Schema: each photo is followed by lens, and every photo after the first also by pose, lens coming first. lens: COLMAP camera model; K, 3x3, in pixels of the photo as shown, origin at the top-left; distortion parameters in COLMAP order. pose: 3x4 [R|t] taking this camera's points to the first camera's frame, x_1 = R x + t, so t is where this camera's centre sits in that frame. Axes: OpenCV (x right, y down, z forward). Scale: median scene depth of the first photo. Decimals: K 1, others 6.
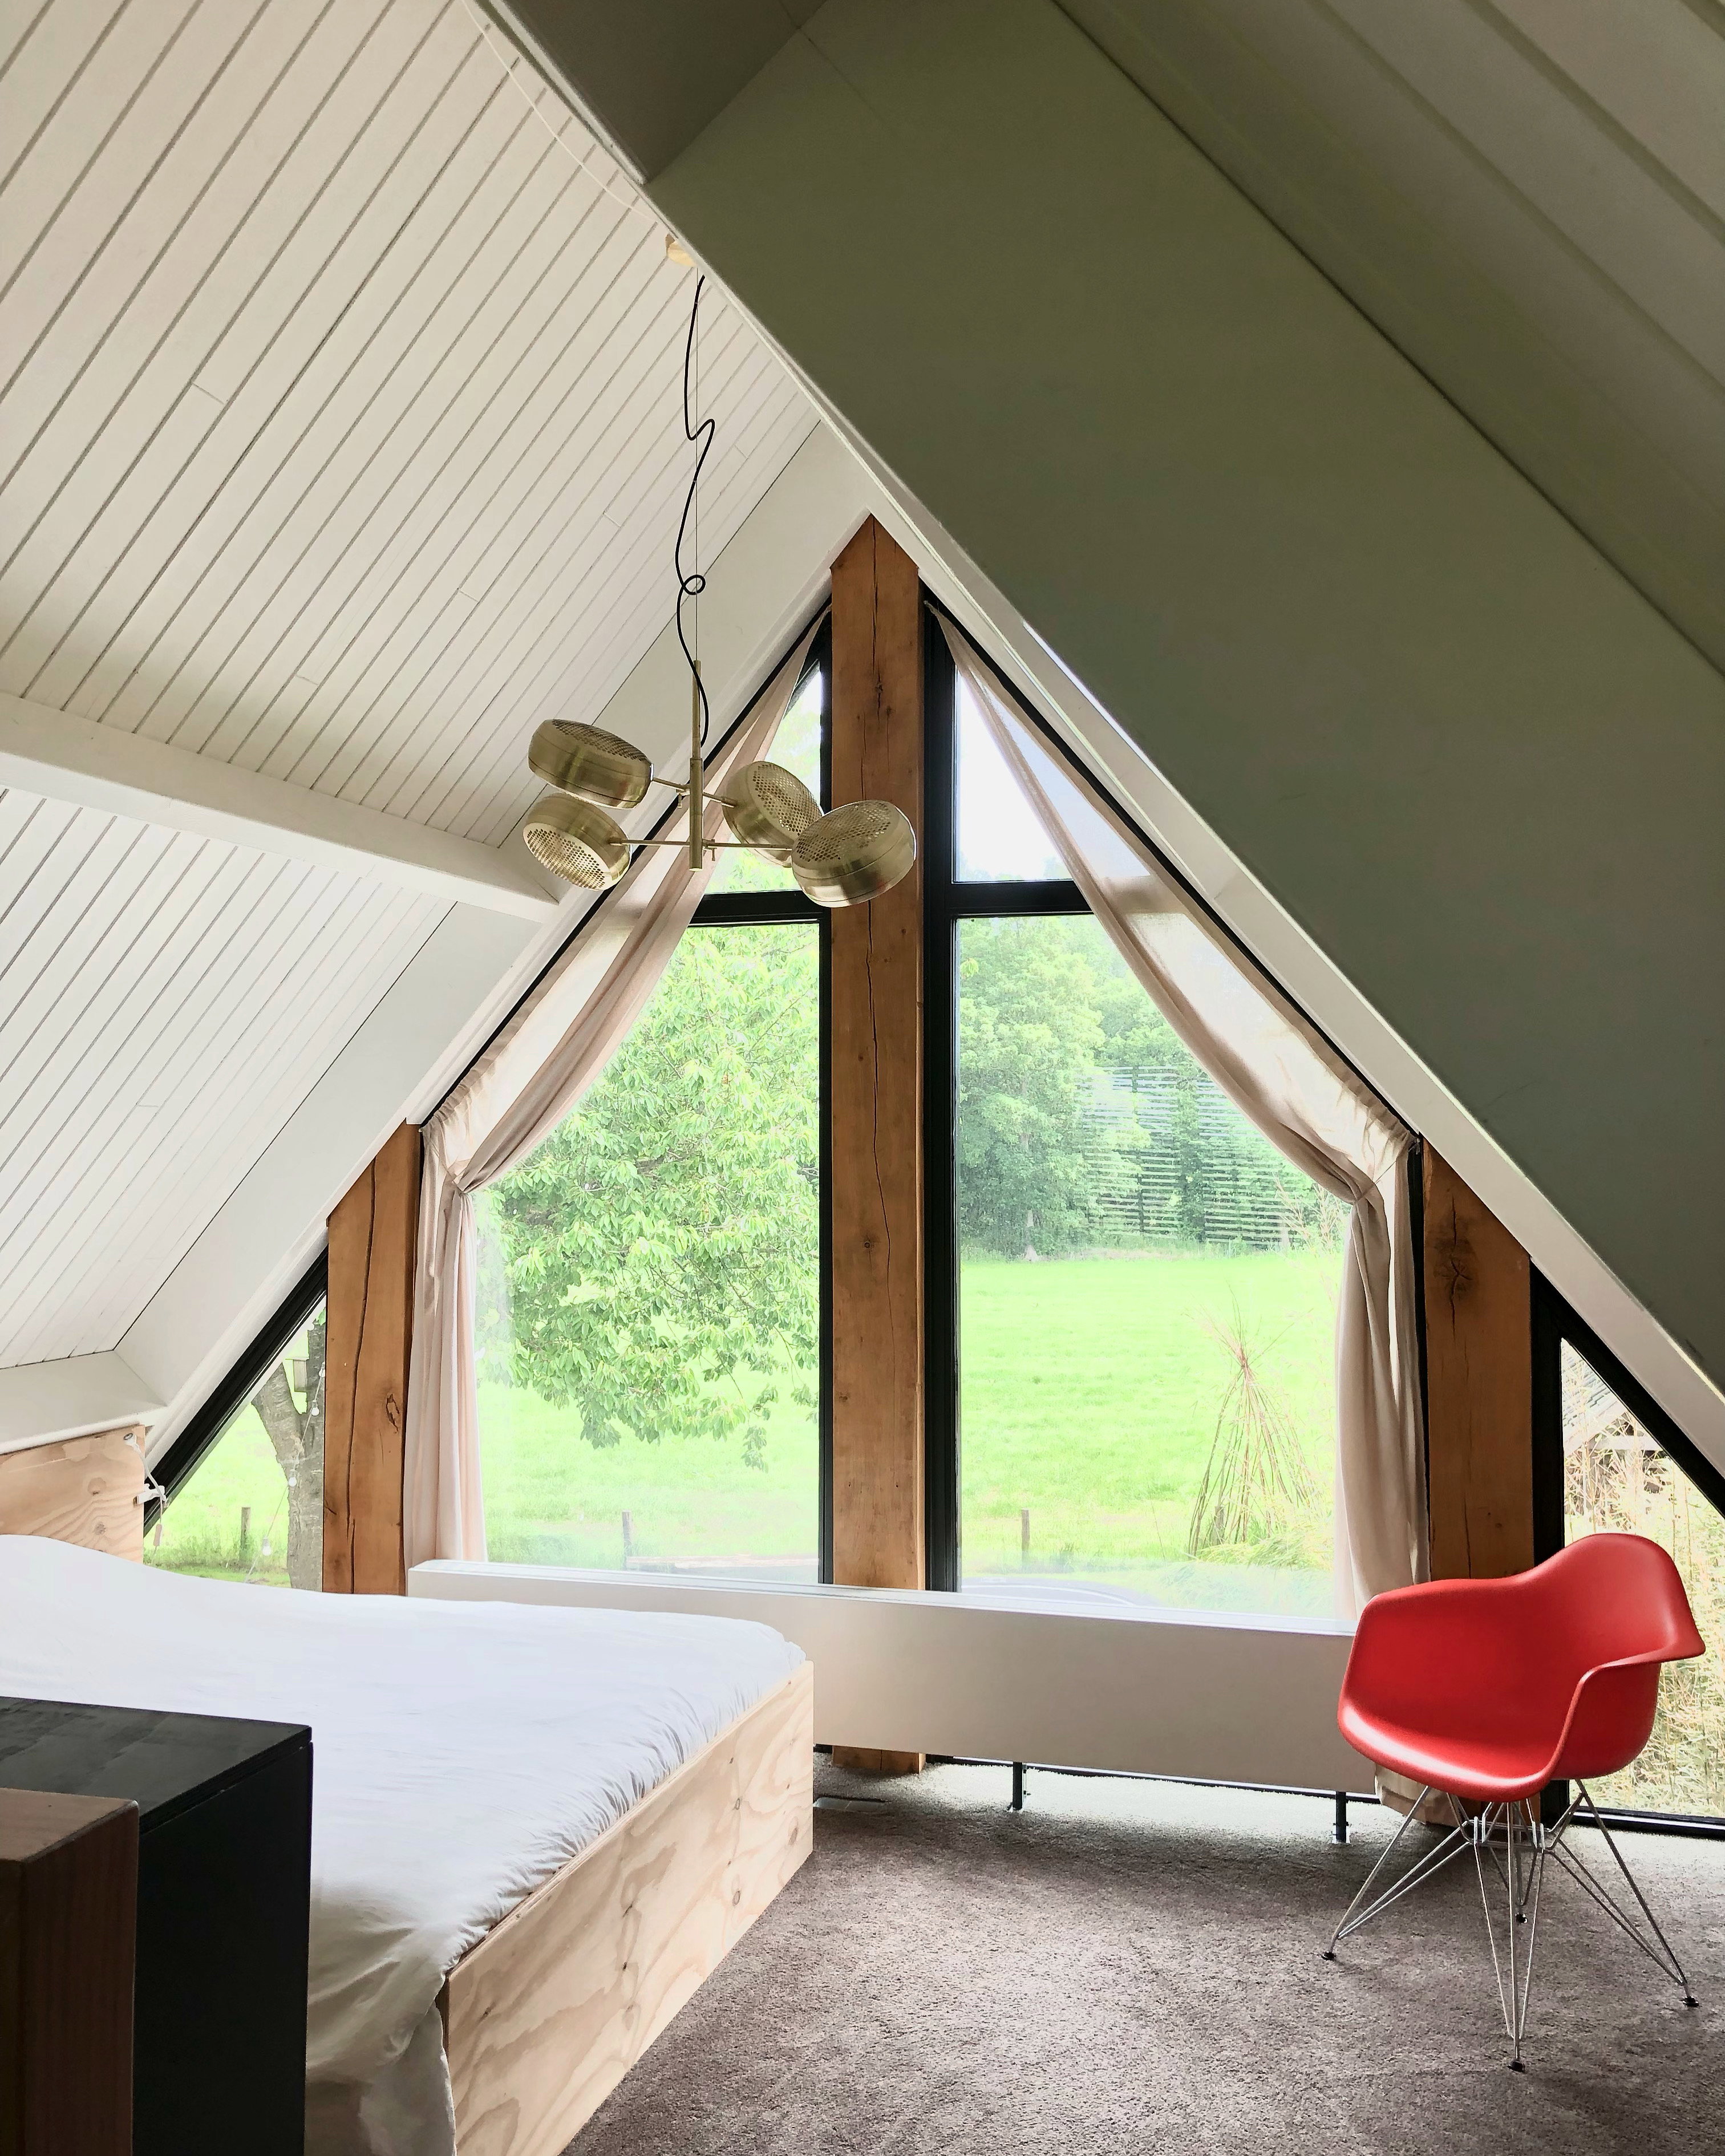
lens RADIAL K [[2000.6, 0, 862.5], [0, 2000.6, 1078.0], [0, 0, 1]] dist [-0.044768, 0.099611]
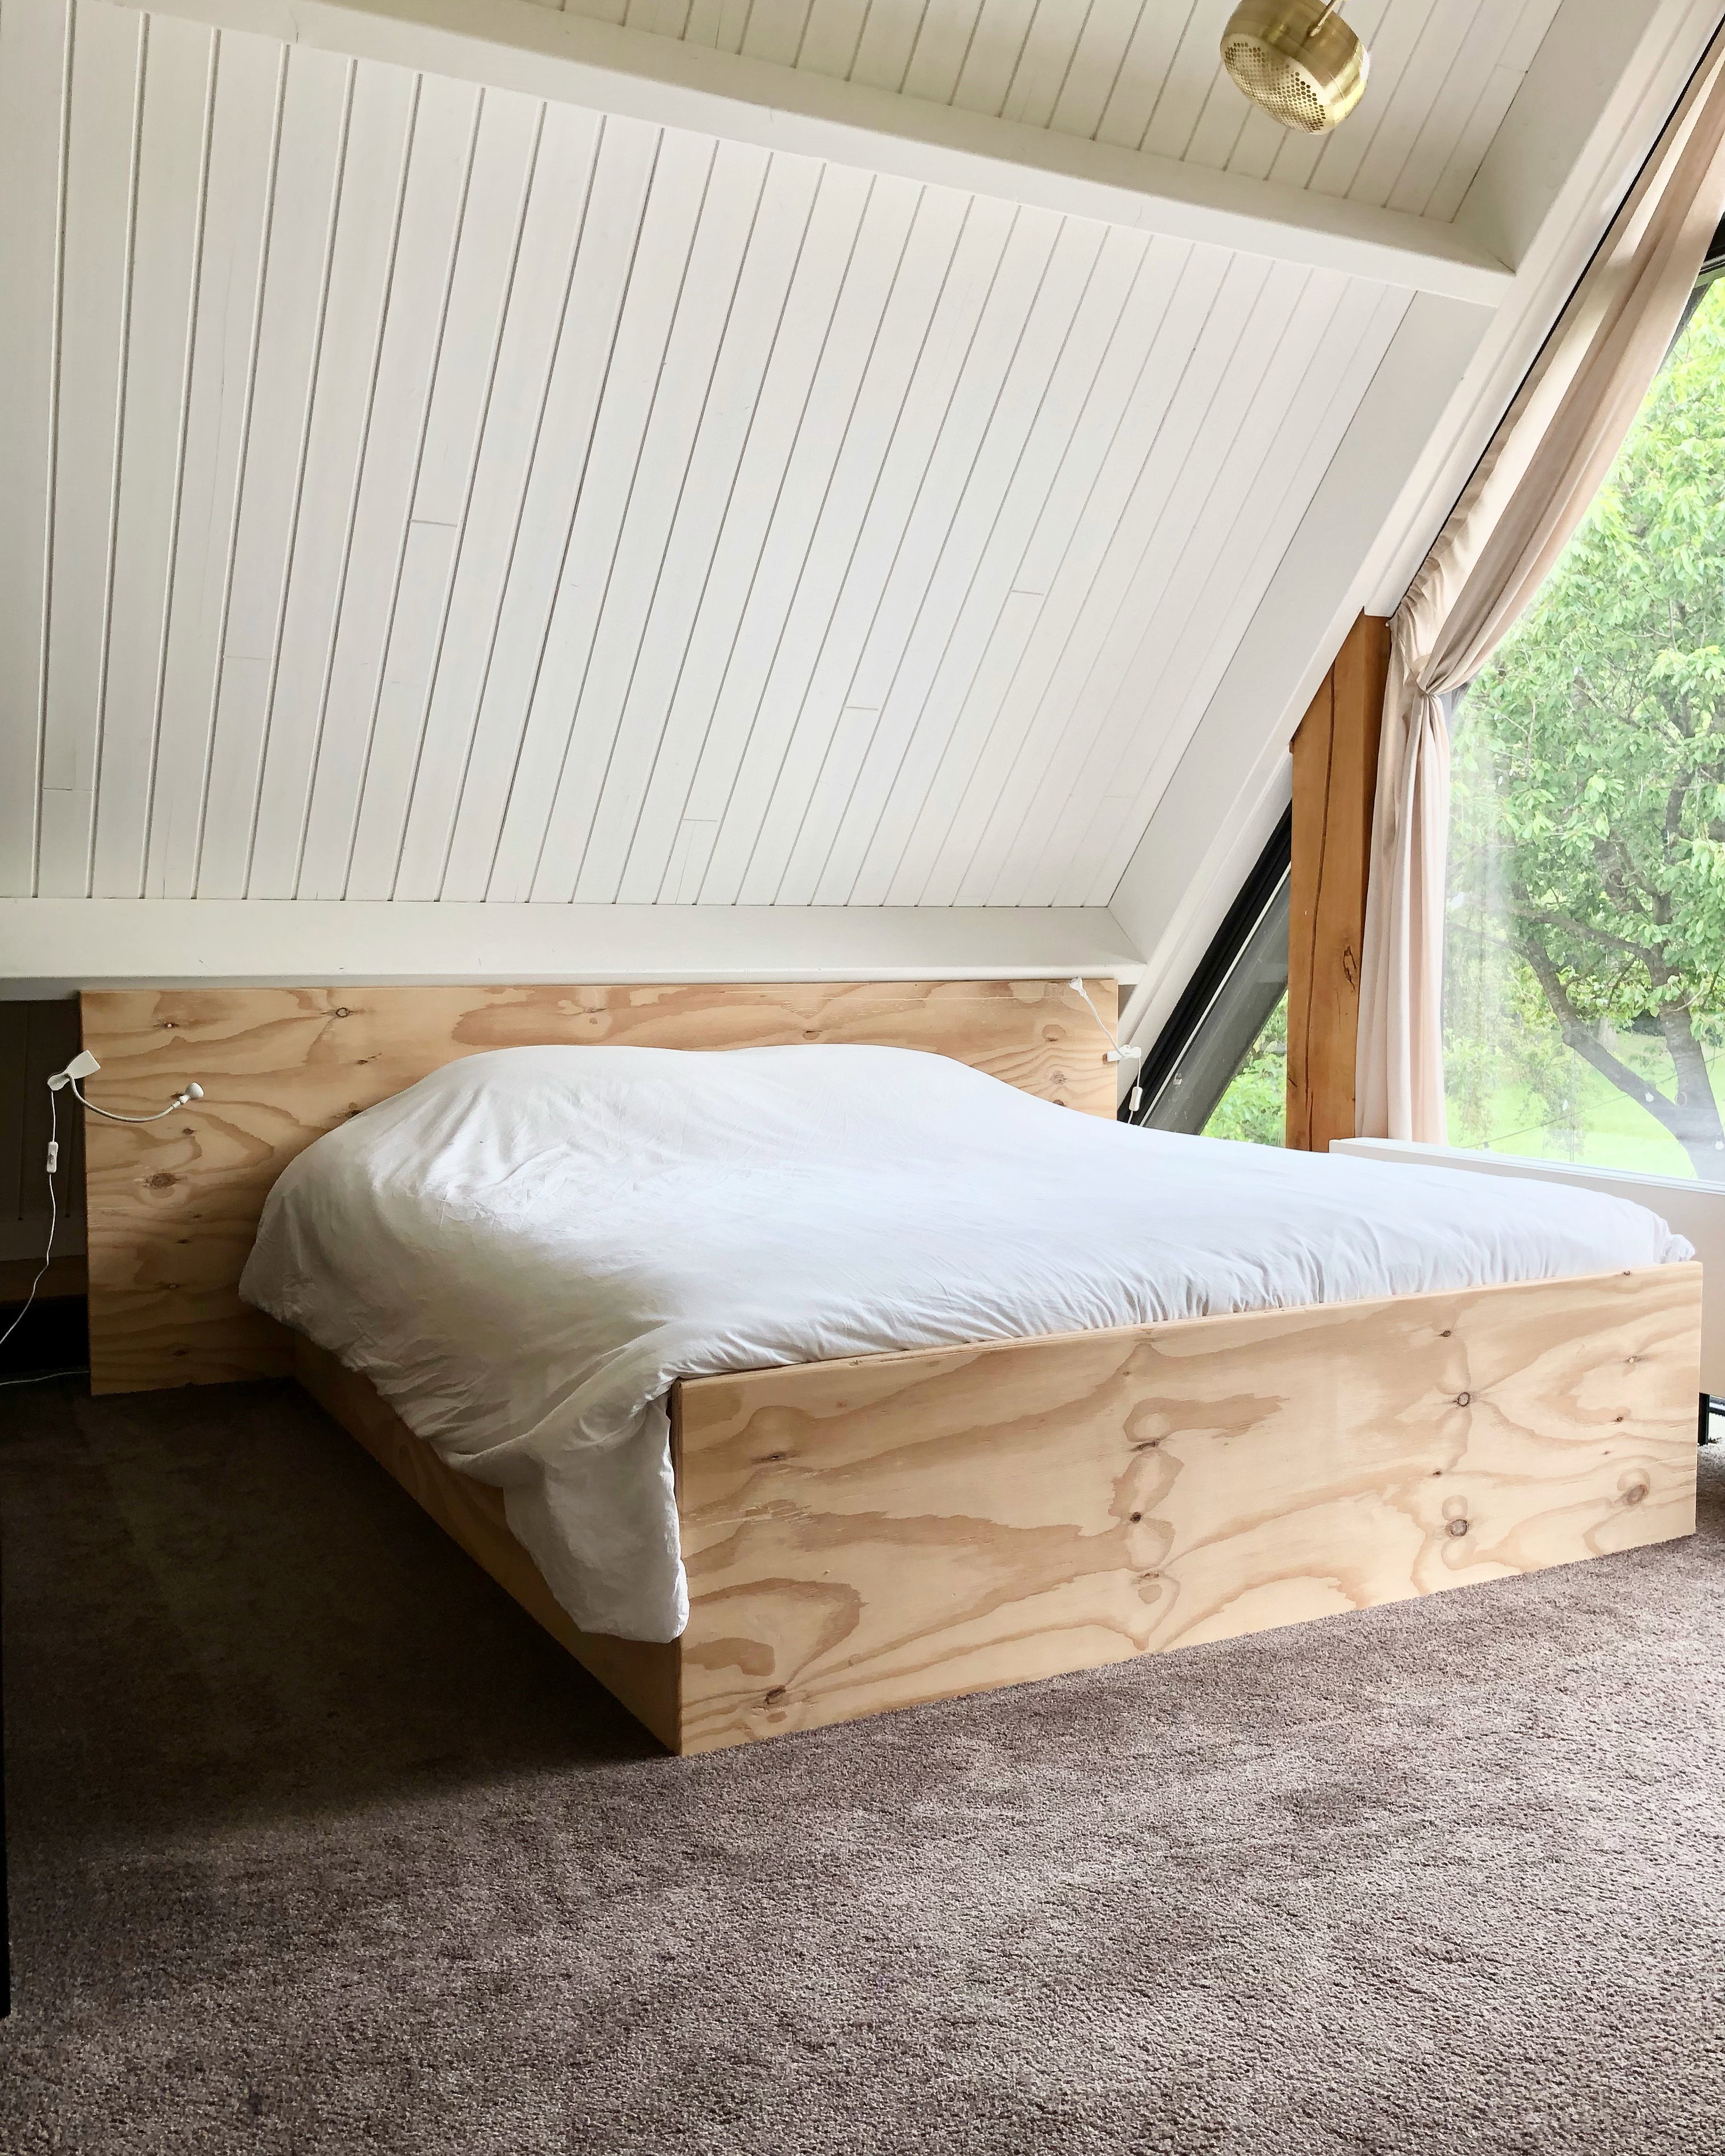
lens RADIAL K [[1934.1, 0, 862.5], [0, 1934.1, 1078.0], [0, 0, 1]] dist [0.056644, -0.003747]
pose [[0.691161, 0.050270, -0.720950, 0.229153], [0.013886, 0.996470, 0.082793, 0.151678], [0.722568, -0.067234, 0.688023, 0.298348]]
